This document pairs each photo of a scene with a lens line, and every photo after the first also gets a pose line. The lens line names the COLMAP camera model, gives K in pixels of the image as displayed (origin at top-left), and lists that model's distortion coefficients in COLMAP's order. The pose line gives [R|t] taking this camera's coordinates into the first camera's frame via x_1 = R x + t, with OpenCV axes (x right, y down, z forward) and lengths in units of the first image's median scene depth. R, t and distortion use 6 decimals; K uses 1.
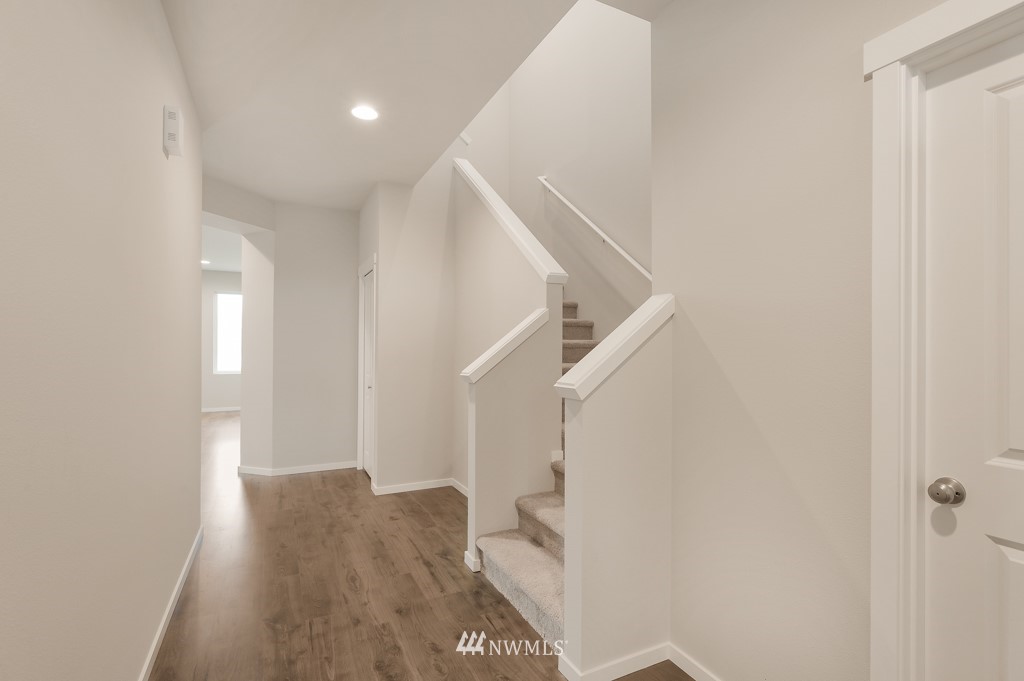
lens RADIAL K [[482.4, 0, 513.1], [0, 482.4, 344.7], [0, 0, 1]] dist [0.002761, 0.001297]
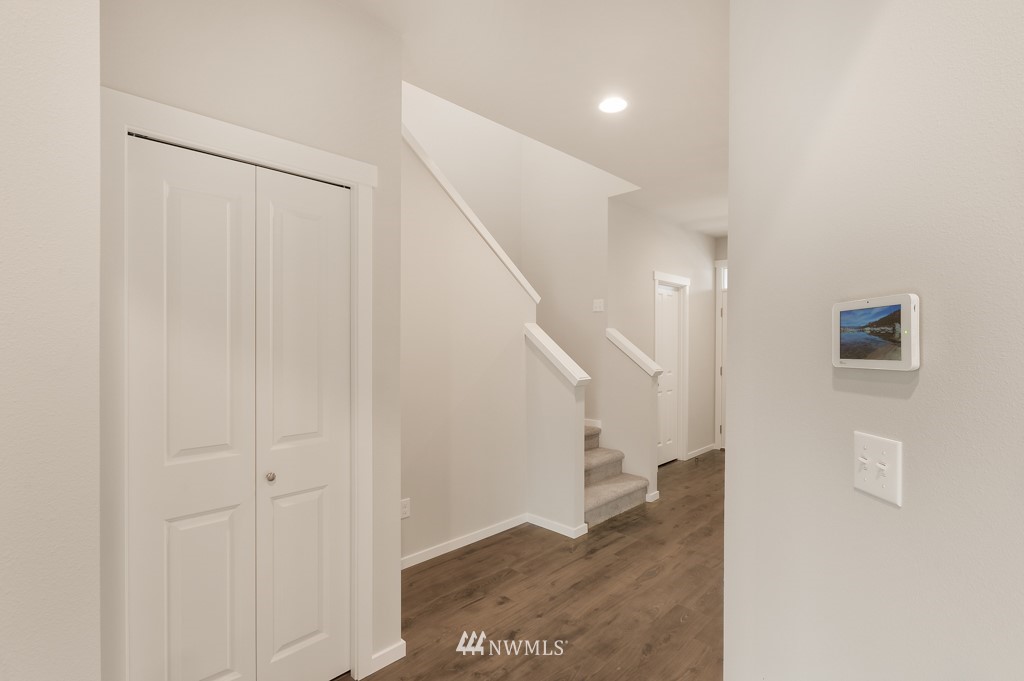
lens RADIAL K [[482.4, 0, 513.1], [0, 482.4, 344.7], [0, 0, 1]] dist [0.002761, 0.001297]
pose [[-0.330710, -0.009489, 0.943685, -1.116414], [-0.008233, 0.999940, 0.007169, -0.028011], [-0.943696, -0.005398, -0.330769, 1.482251]]
